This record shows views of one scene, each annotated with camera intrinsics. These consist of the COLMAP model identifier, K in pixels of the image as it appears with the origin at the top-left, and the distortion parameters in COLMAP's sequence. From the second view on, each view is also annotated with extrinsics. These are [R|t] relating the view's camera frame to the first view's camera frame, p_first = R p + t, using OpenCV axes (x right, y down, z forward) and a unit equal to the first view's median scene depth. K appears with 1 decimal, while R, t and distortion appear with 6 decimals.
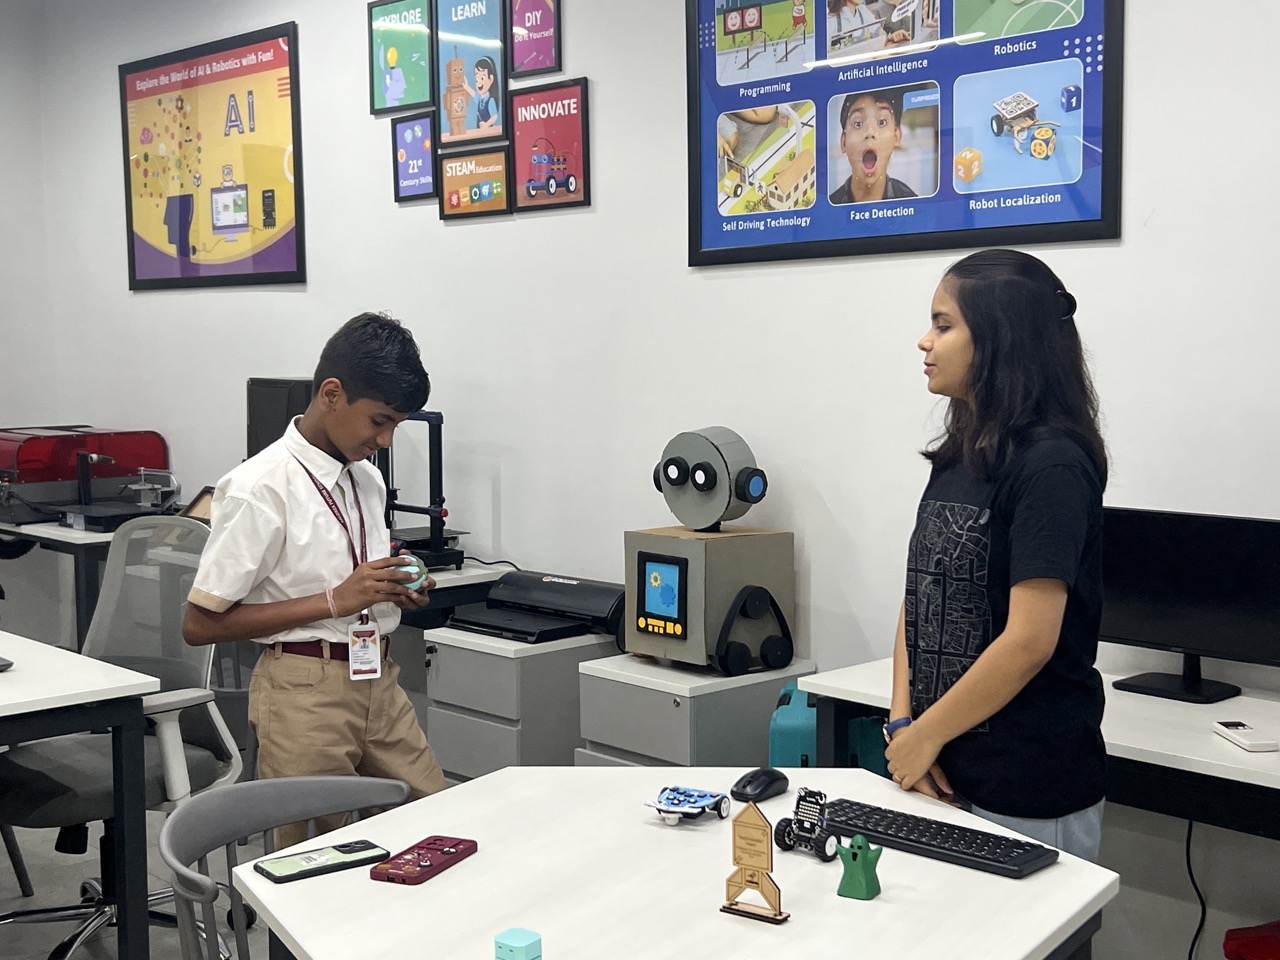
lens RADIAL K [[1714.4, 0, 627.1], [0, 1714.4, 505.5], [0, 0, 1]] dist [0.059832, 0.000000]
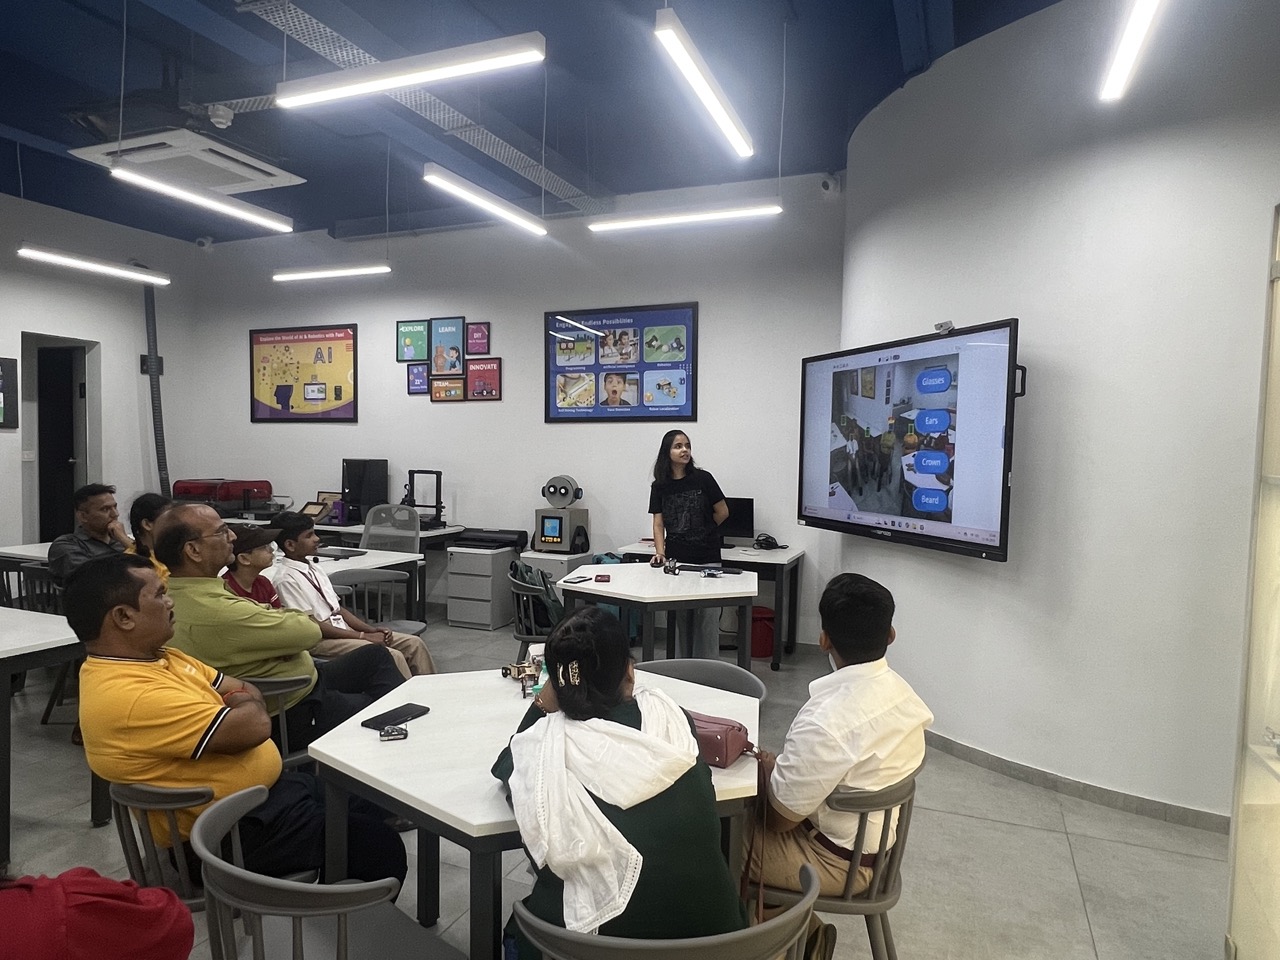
lens RADIAL K [[807.0, 0, 620.4], [0, 807.0, 480.2], [0, 0, 1]] dist [-0.002533, 0.011286]
pose [[0.911570, 0.005553, 0.411106, -0.438822], [0.019806, 0.998155, -0.057399, 0.047339], [-0.410667, 0.060465, 0.909778, -0.353319]]
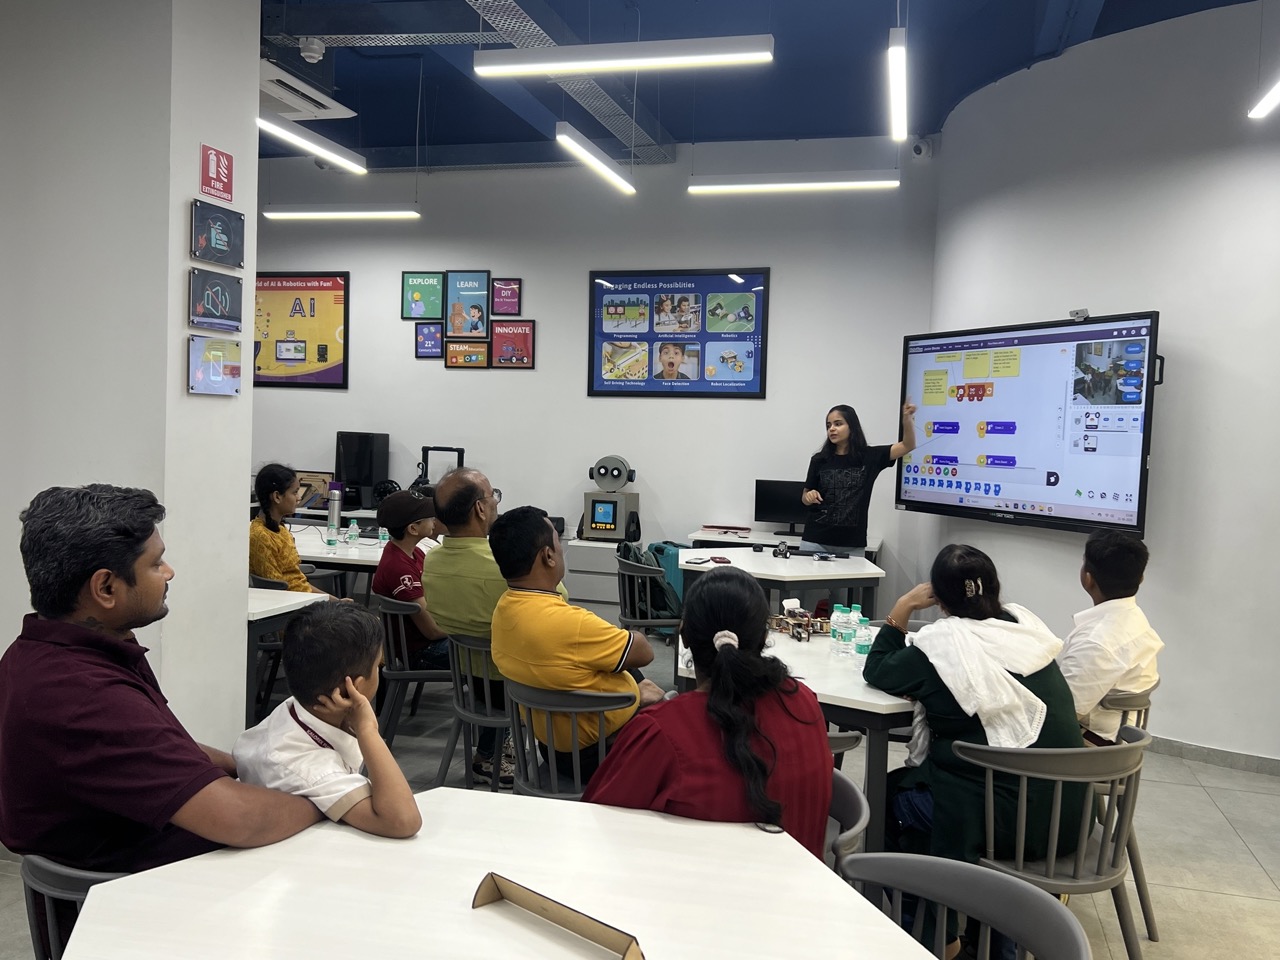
lens RADIAL K [[1054.7, 0, 641.0], [0, 1054.7, 474.1], [0, 0, 1]] dist [0.101192, -0.113527]
pose [[0.849659, 0.016378, 0.527077, -0.784123], [0.012311, 0.998629, -0.050876, 0.069981], [-0.527188, 0.049716, 0.848293, -0.453844]]
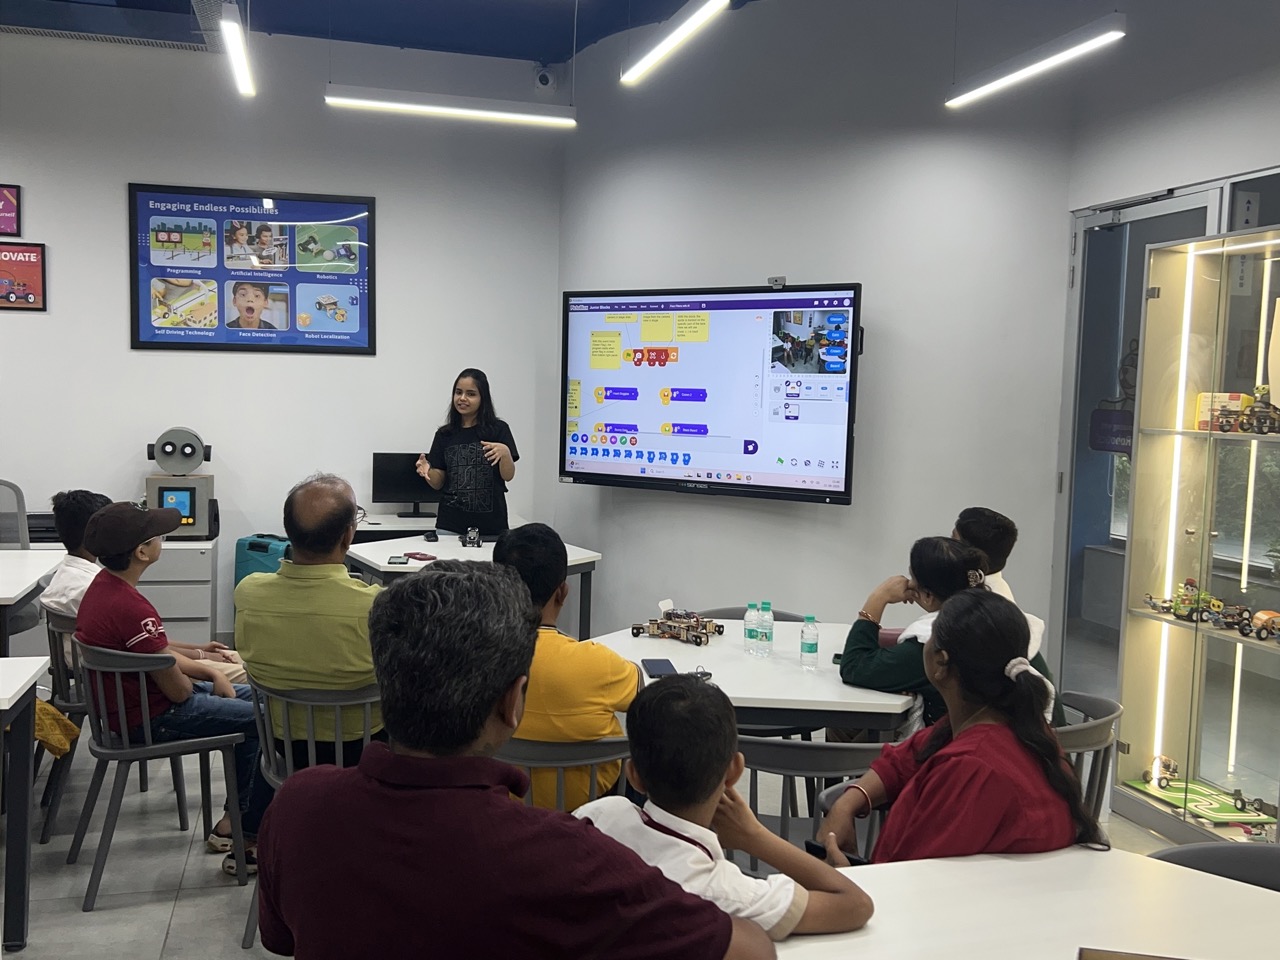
lens RADIAL K [[1230.4, 0, 644.3], [0, 1230.4, 470.1], [0, 0, 1]] dist [0.033551, 0.000000]
pose [[0.460742, -0.036489, 0.886783, -1.015763], [0.059960, 0.998152, 0.009918, 0.026187], [-0.885506, 0.048601, 0.462079, -0.212423]]
